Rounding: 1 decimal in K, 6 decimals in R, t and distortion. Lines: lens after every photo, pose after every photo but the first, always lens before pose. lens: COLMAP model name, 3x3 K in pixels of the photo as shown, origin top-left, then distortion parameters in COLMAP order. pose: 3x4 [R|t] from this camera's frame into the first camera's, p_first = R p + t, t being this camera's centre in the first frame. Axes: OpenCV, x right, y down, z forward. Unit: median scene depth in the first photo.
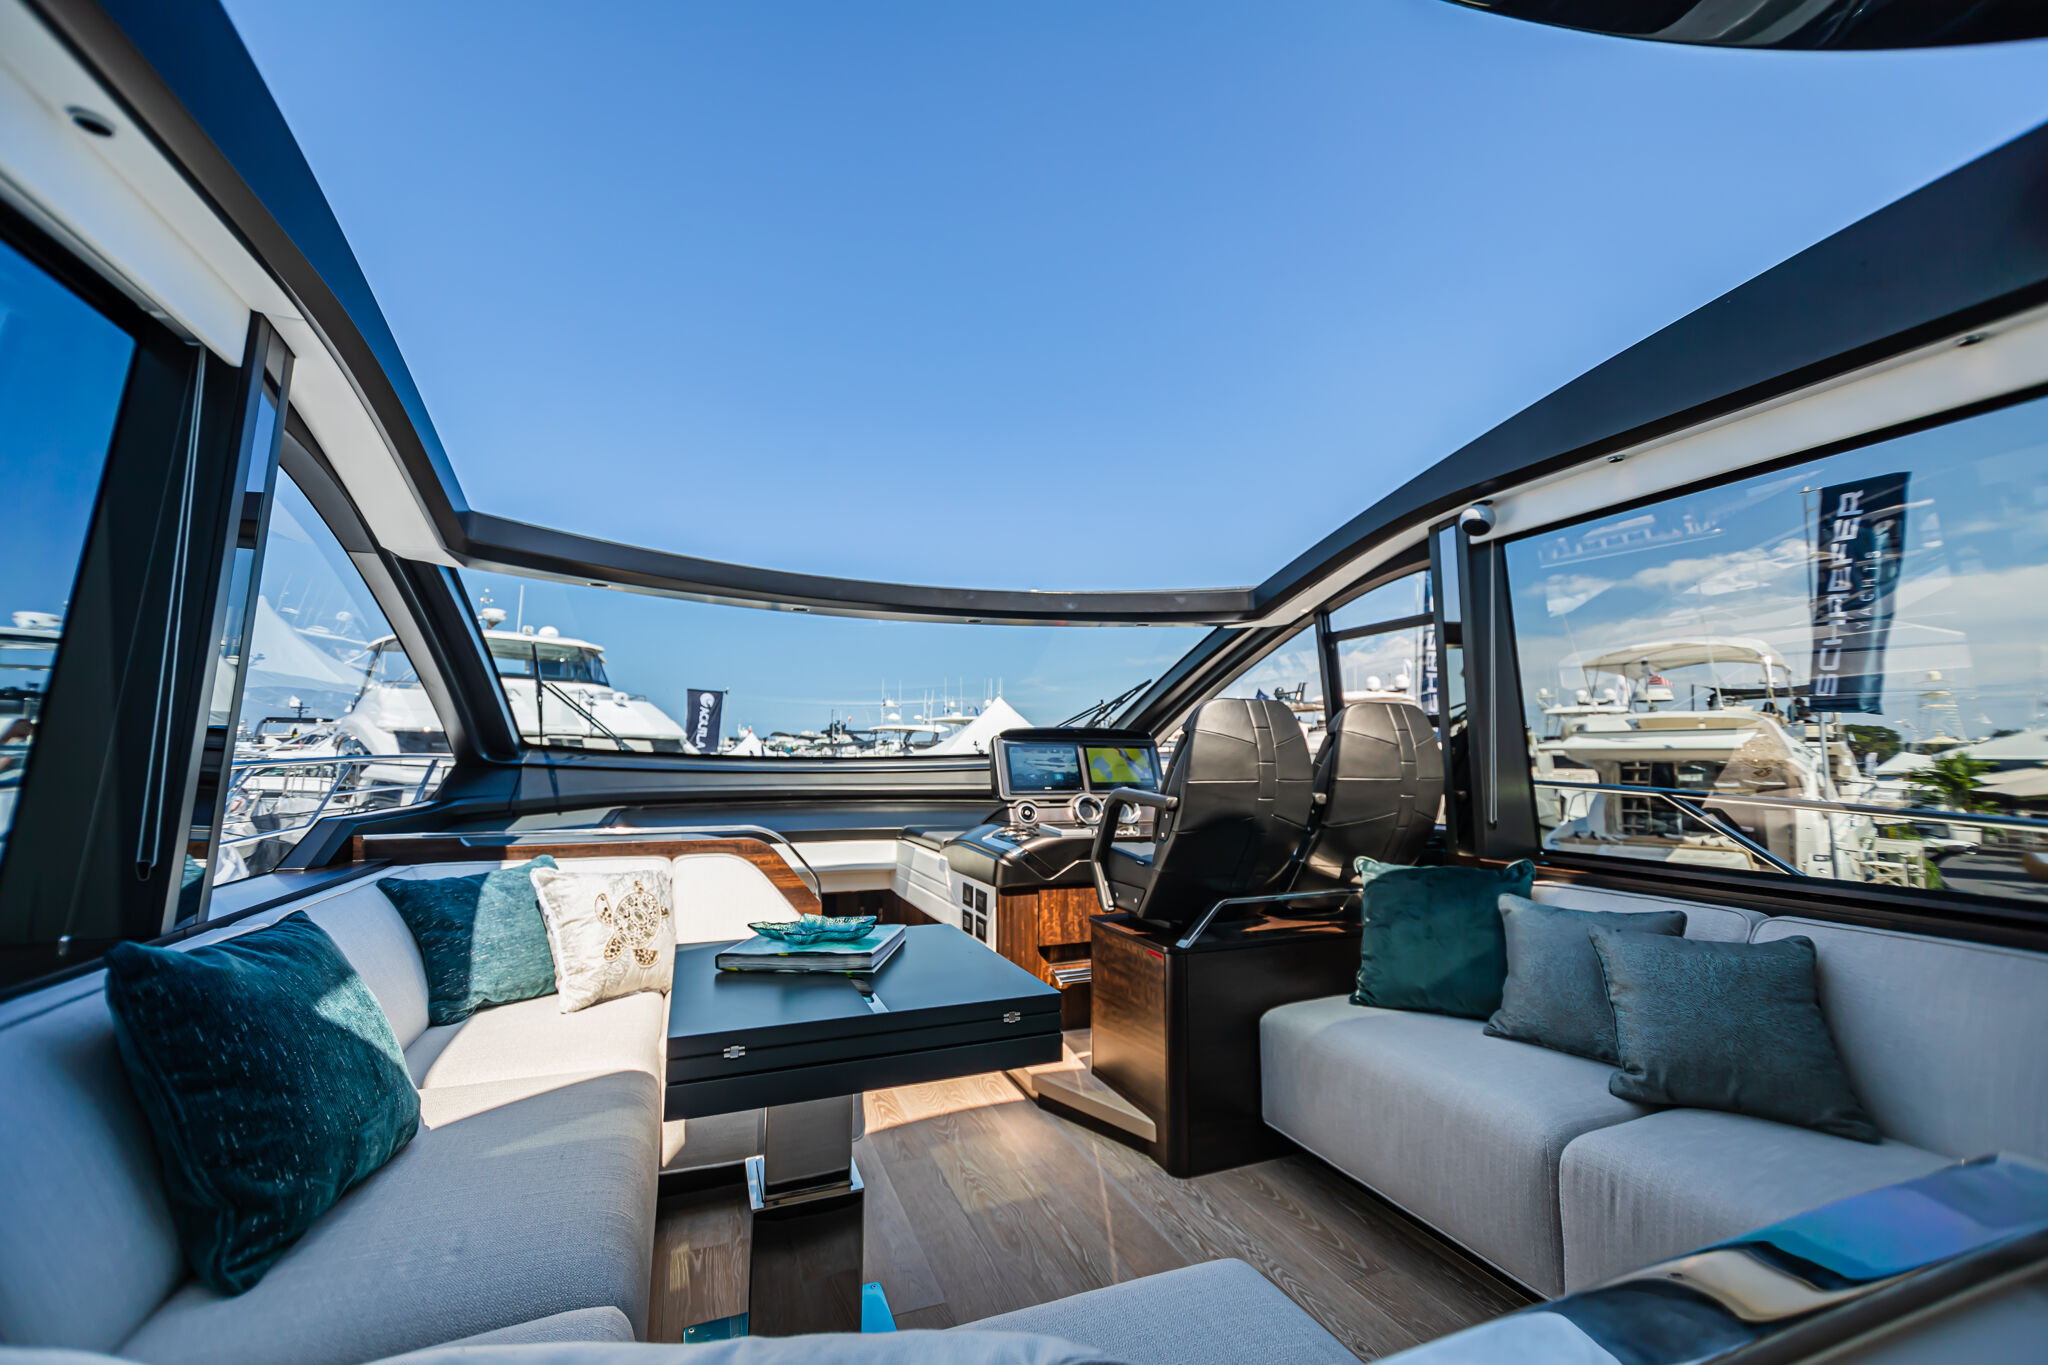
lens RADIAL K [[813.9, 0, 1015.0], [0, 813.9, 678.4], [0, 0, 1]] dist [-0.000208, 0.000015]
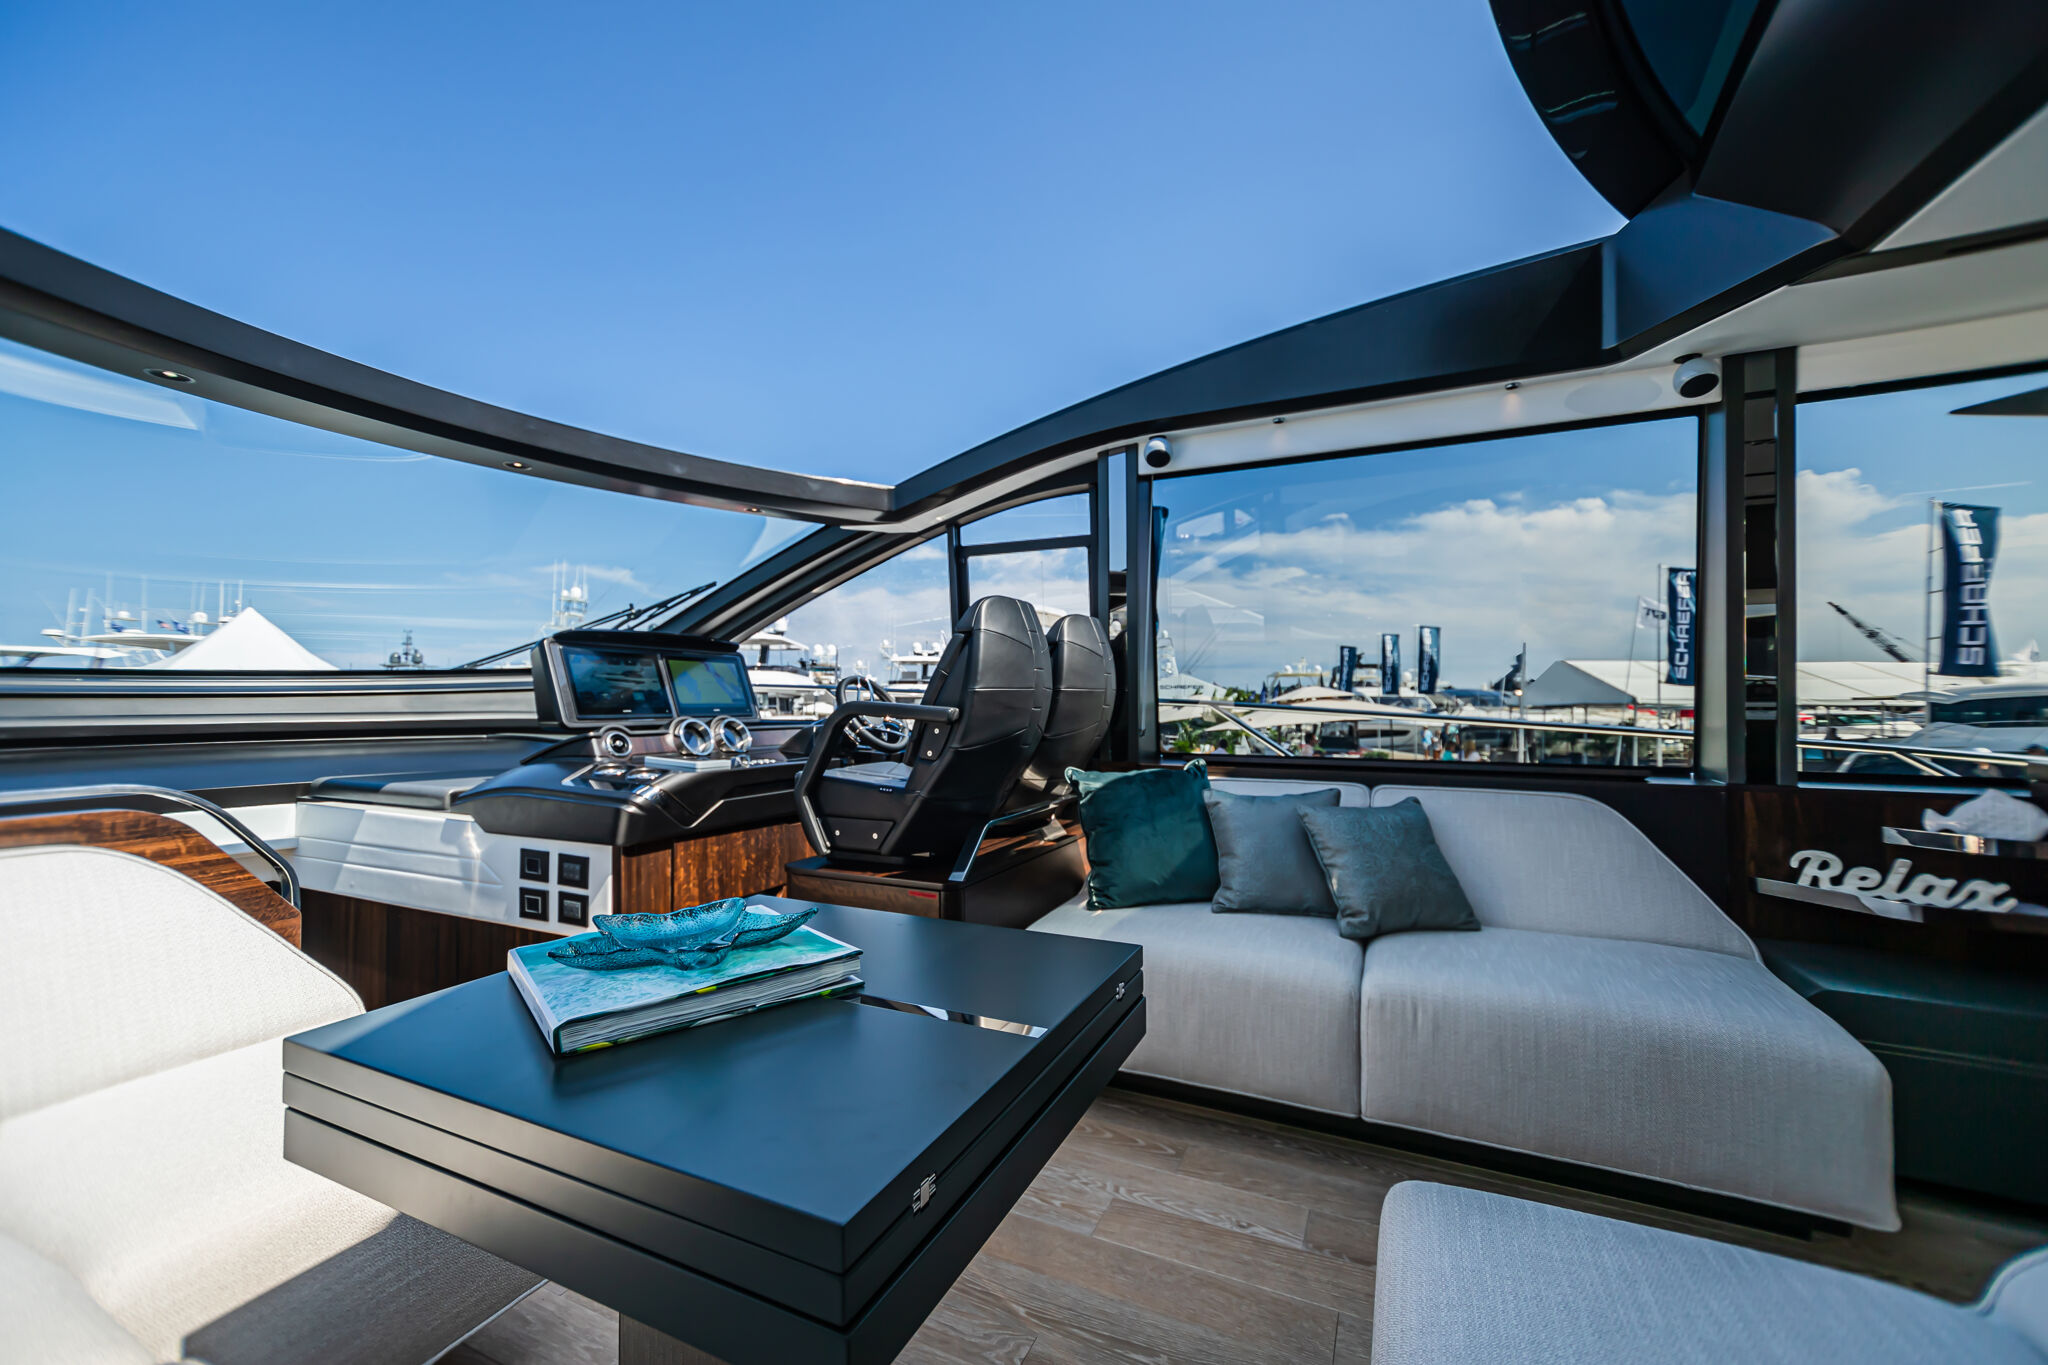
lens RADIAL K [[820.1, 0, 1024.0], [0, 820.1, 682.5], [0, 0, 1]] dist [-0.001487, 0.000002]
pose [[0.727141, 0.012309, 0.686378, -0.273608], [-0.068627, 0.996134, 0.054839, 0.055684], [-0.683049, -0.086980, 0.725174, 0.274469]]
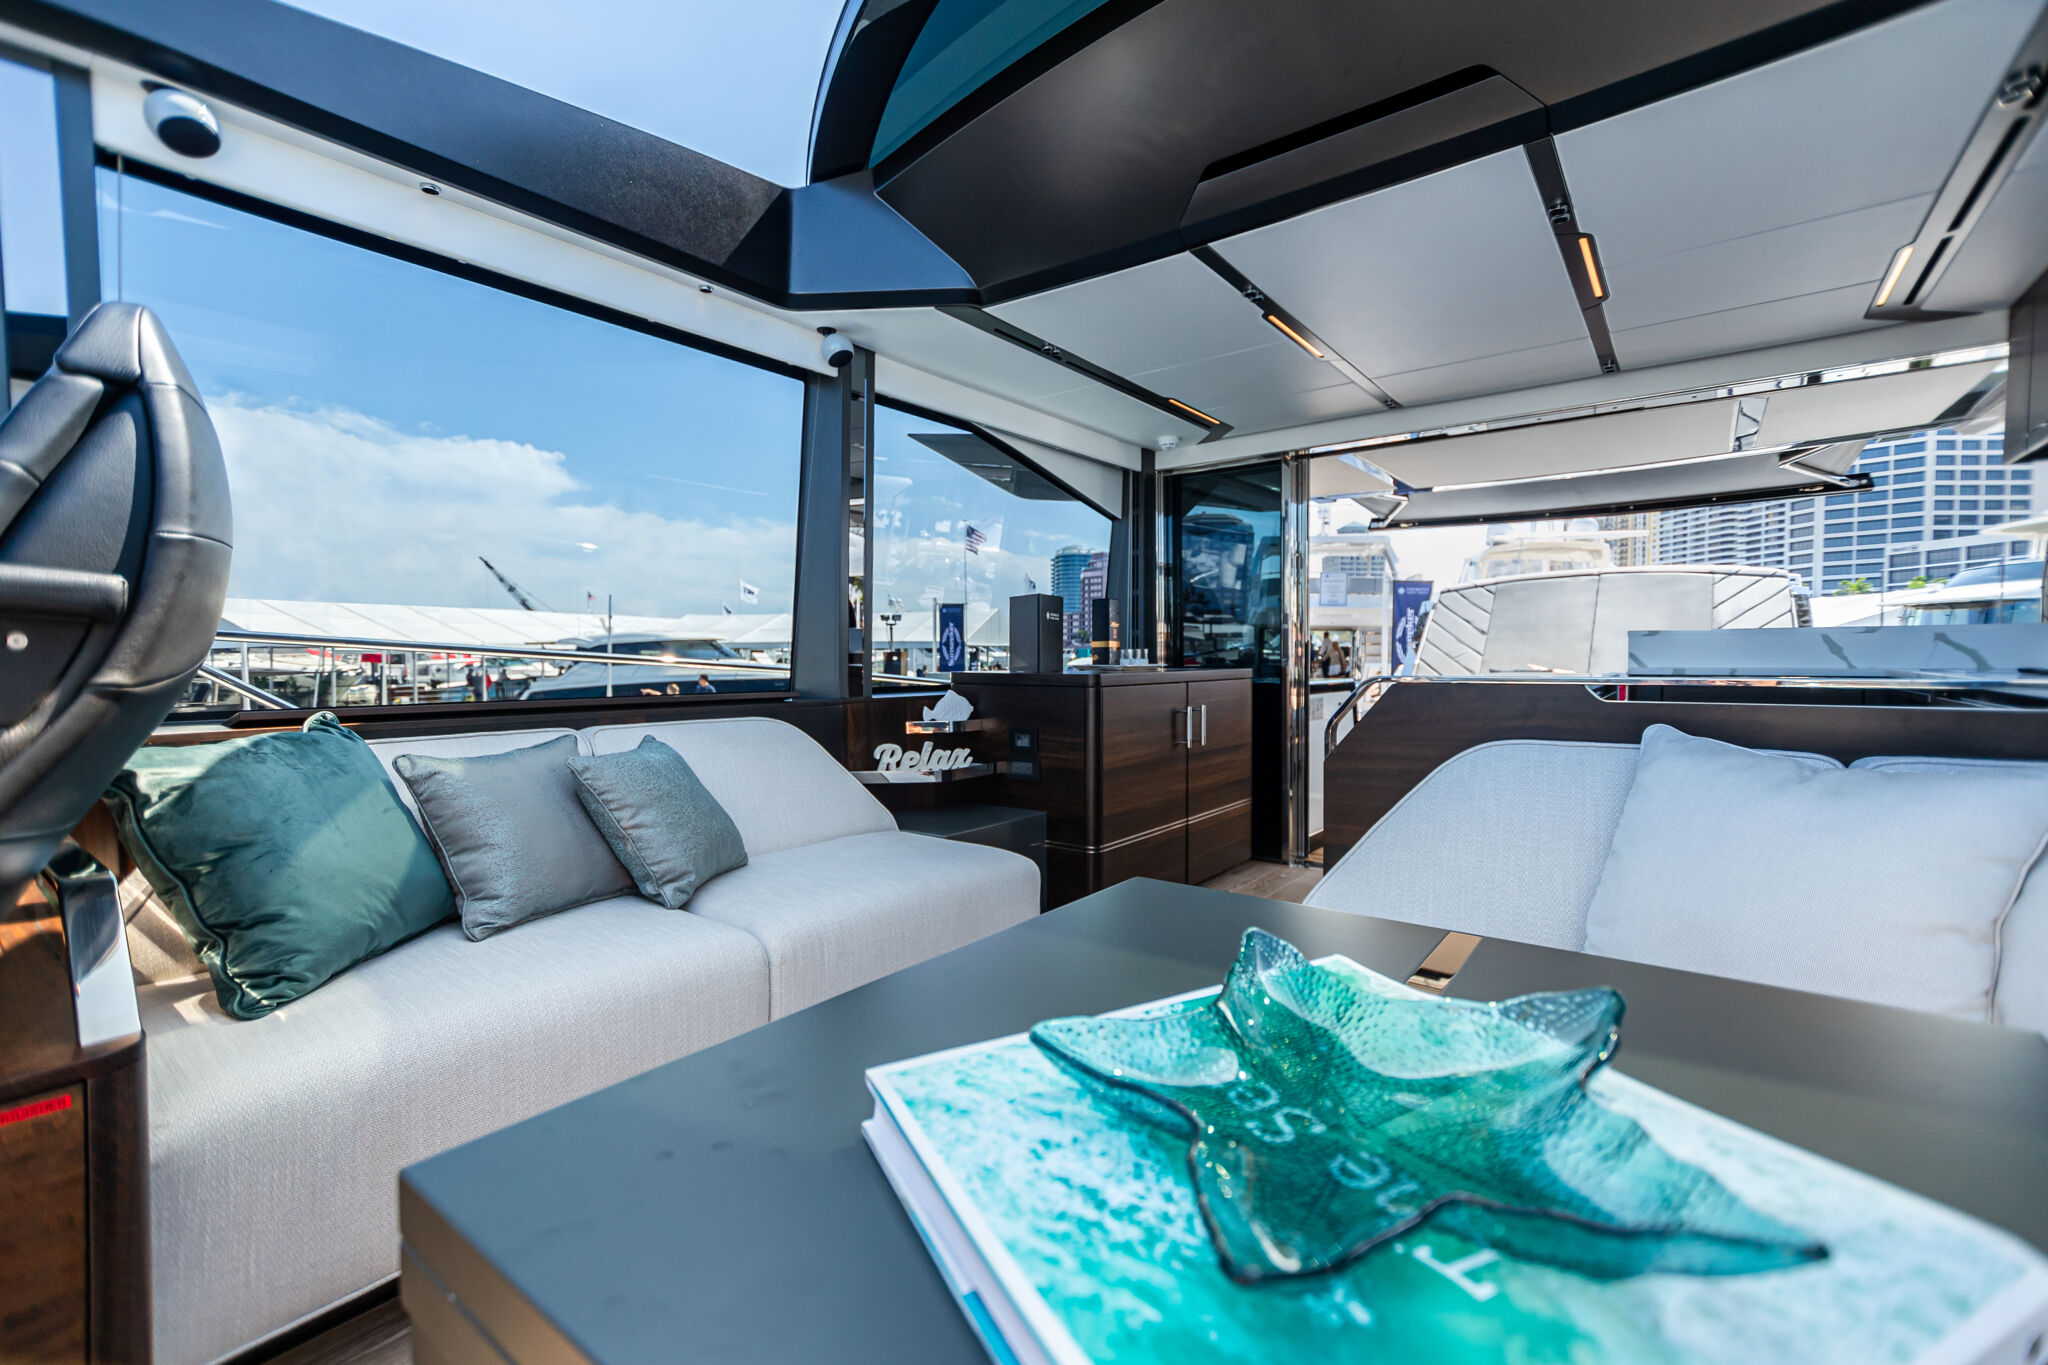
lens RADIAL K [[881.4, 0, 1024.0], [0, 881.4, 682.5], [0, 0, 1]] dist [0.020880, -0.000058]
pose [[-0.516793, -0.035766, 0.855363, -0.237427], [-0.095777, 0.995270, -0.016251, 0.125052], [-0.850736, -0.090323, -0.517774, 0.715911]]
